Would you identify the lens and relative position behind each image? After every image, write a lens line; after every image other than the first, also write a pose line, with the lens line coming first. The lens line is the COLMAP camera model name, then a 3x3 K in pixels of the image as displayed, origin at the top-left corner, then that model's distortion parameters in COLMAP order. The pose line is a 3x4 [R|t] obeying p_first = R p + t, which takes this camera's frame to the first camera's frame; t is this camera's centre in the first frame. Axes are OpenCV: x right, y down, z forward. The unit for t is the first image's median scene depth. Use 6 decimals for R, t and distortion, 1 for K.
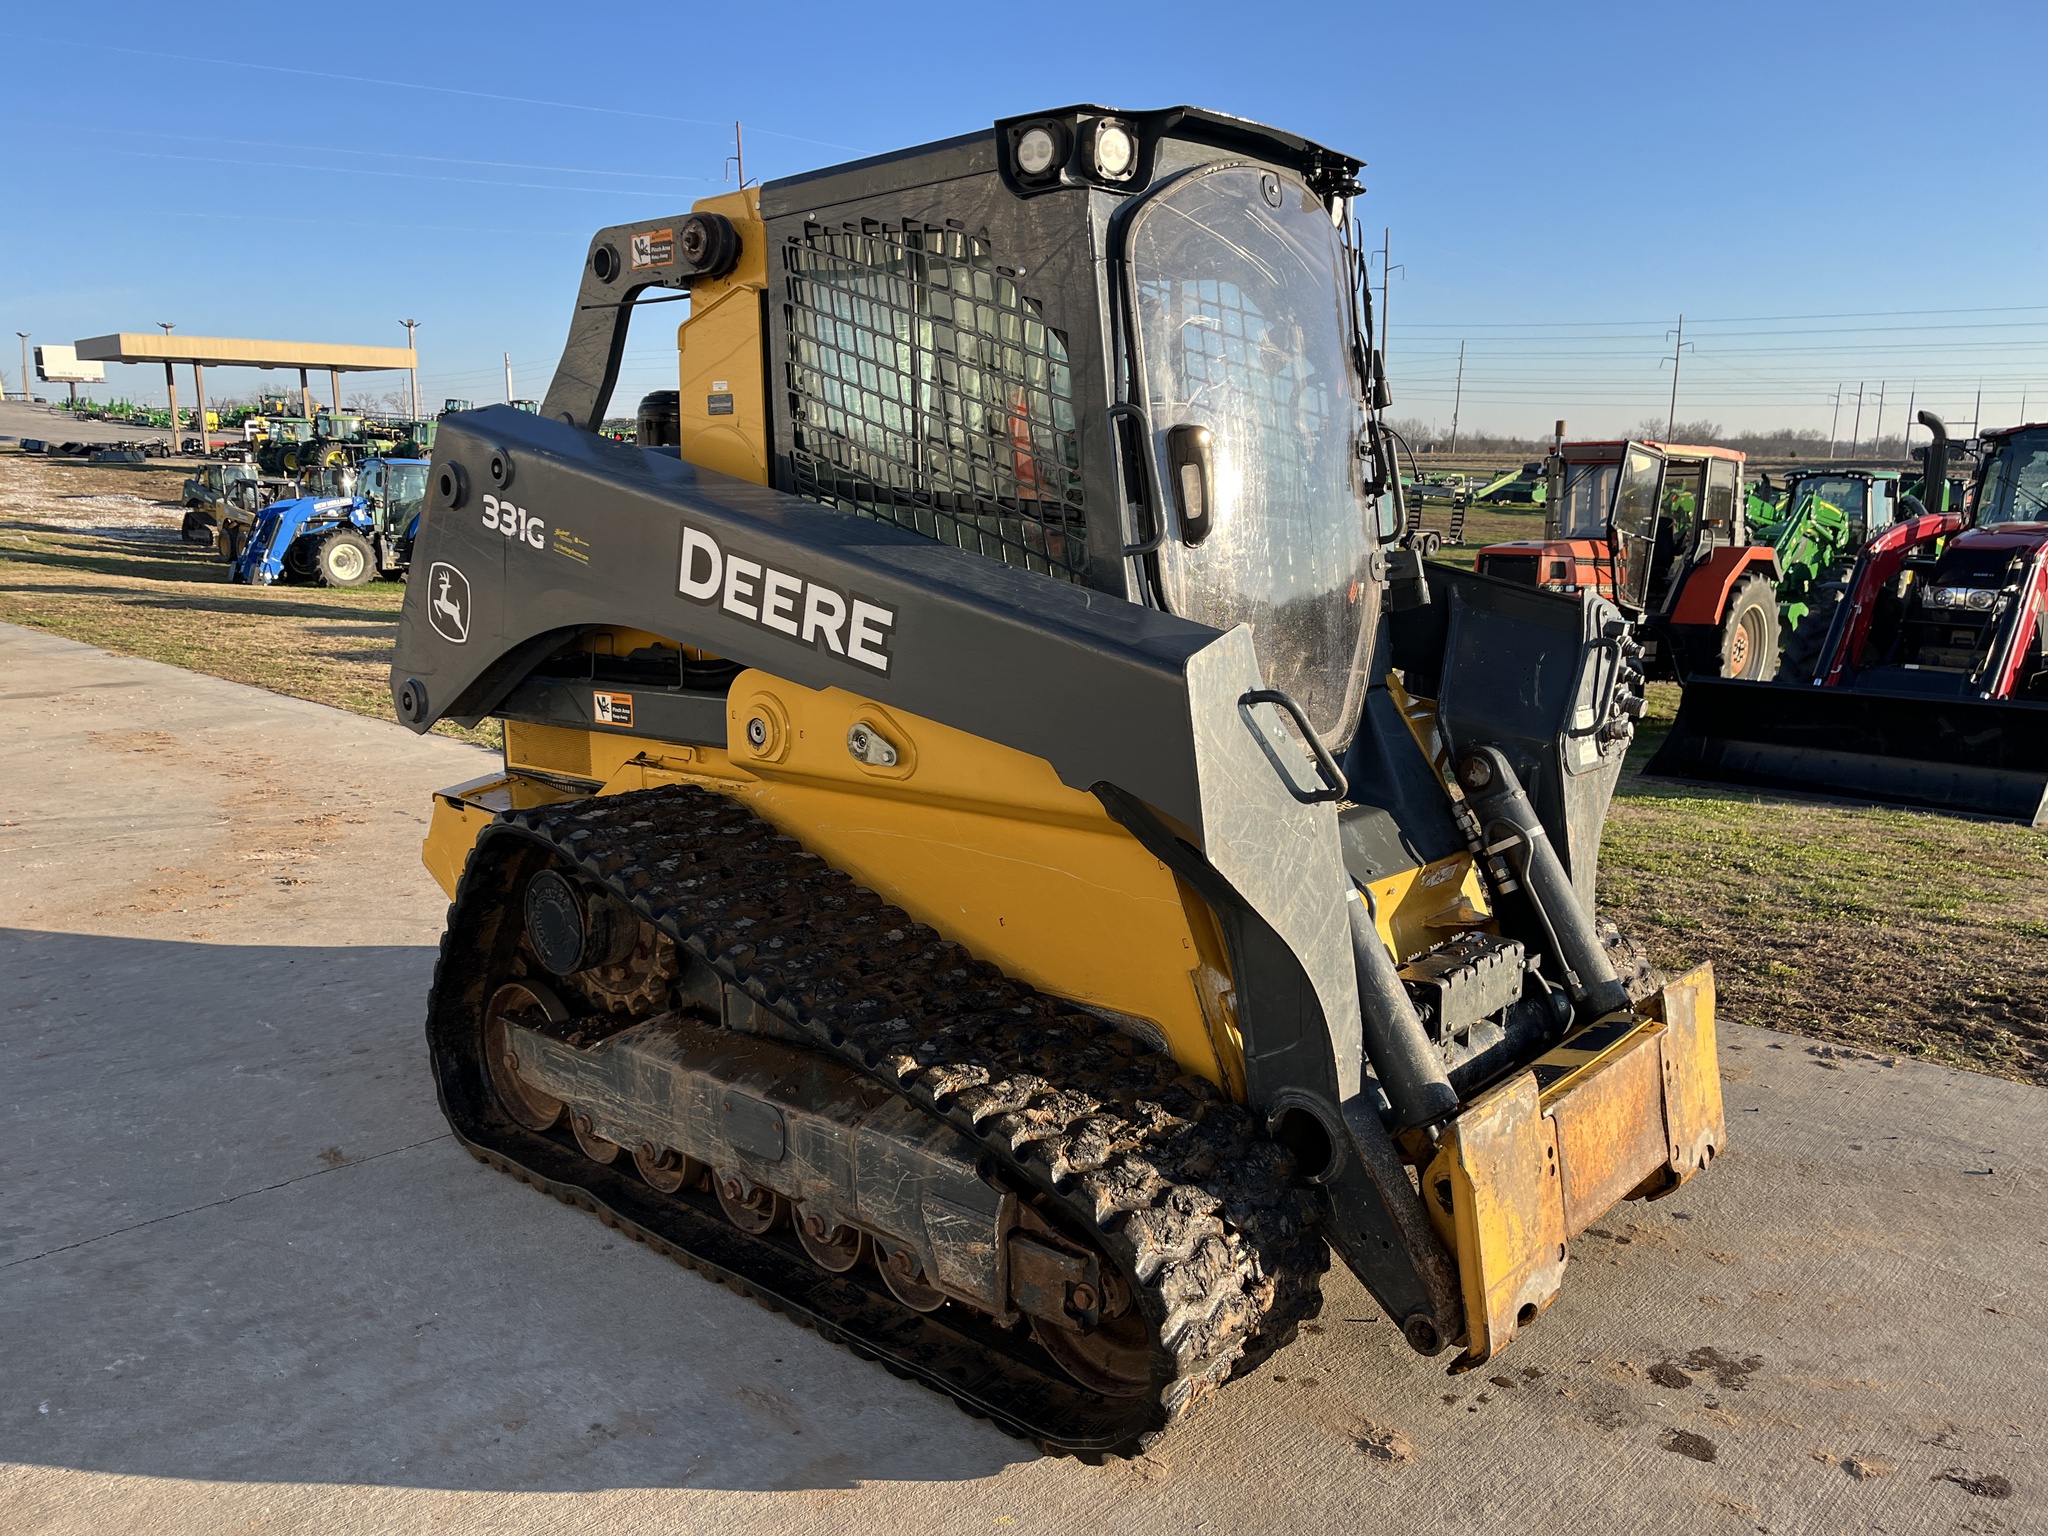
lens RADIAL K [[1536.6, 0, 1016.8], [0, 1536.6, 792.3], [0, 0, 1]] dist [0.066441, -0.093407]
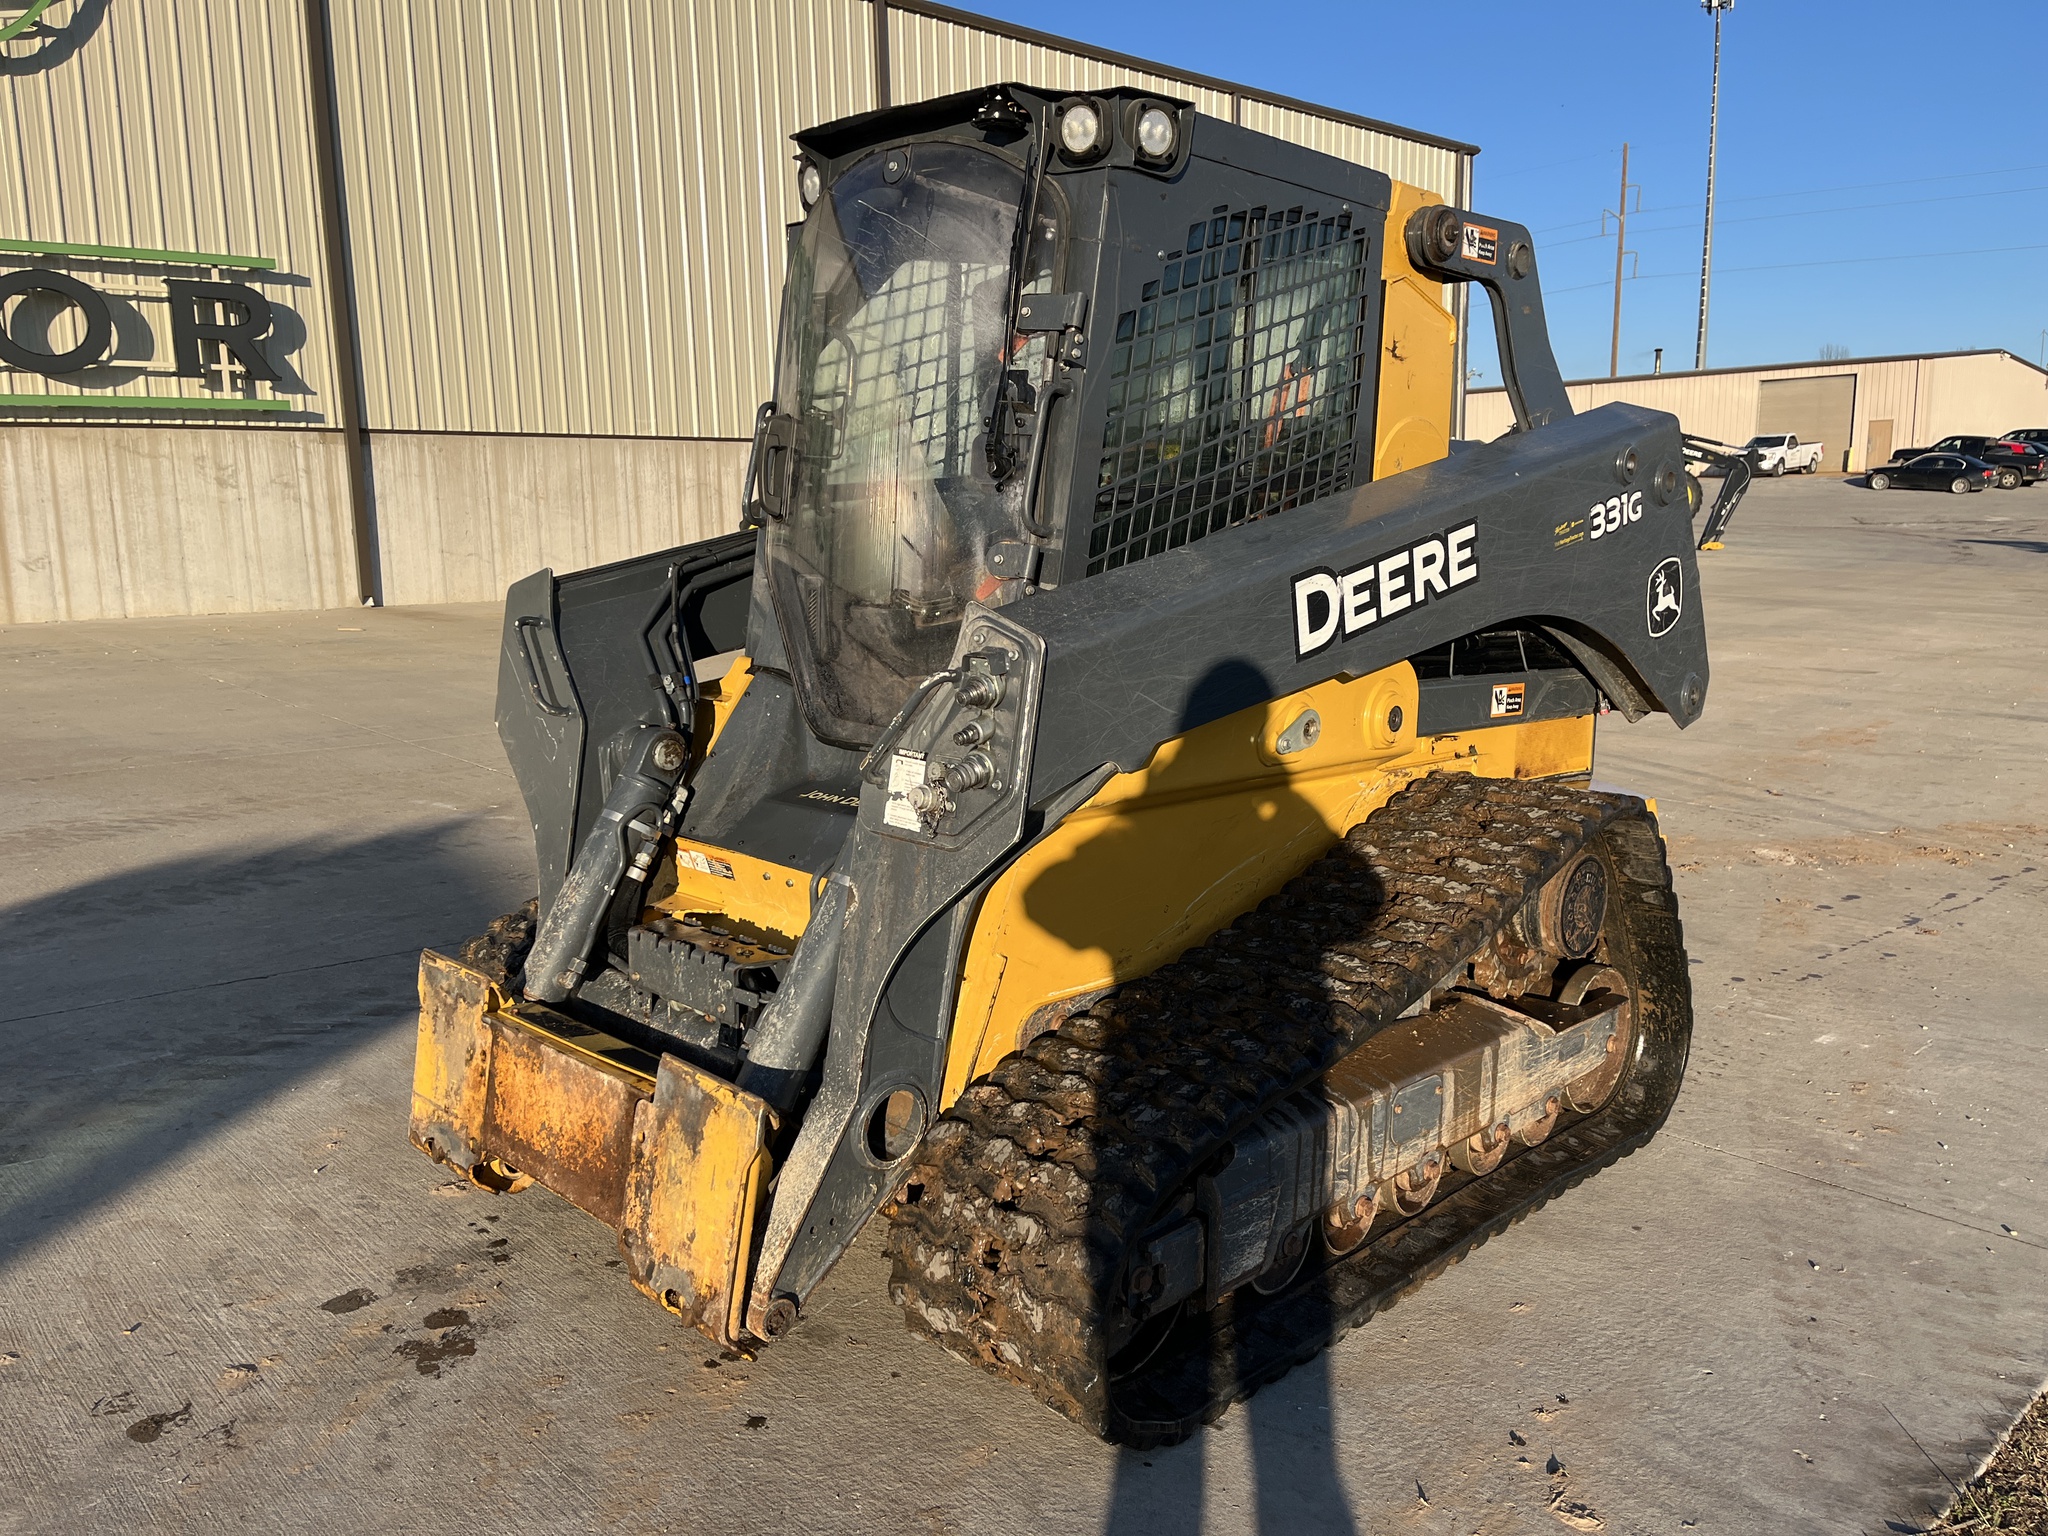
lens RADIAL K [[1536.6, 0, 1016.8], [0, 1536.6, 792.3], [0, 0, 1]] dist [0.066441, -0.093407]
pose [[-0.042854, 0.178205, -0.983060, 0.989242], [-0.194300, 0.963690, 0.183164, -0.163786], [0.980006, 0.198858, -0.006673, 0.956535]]
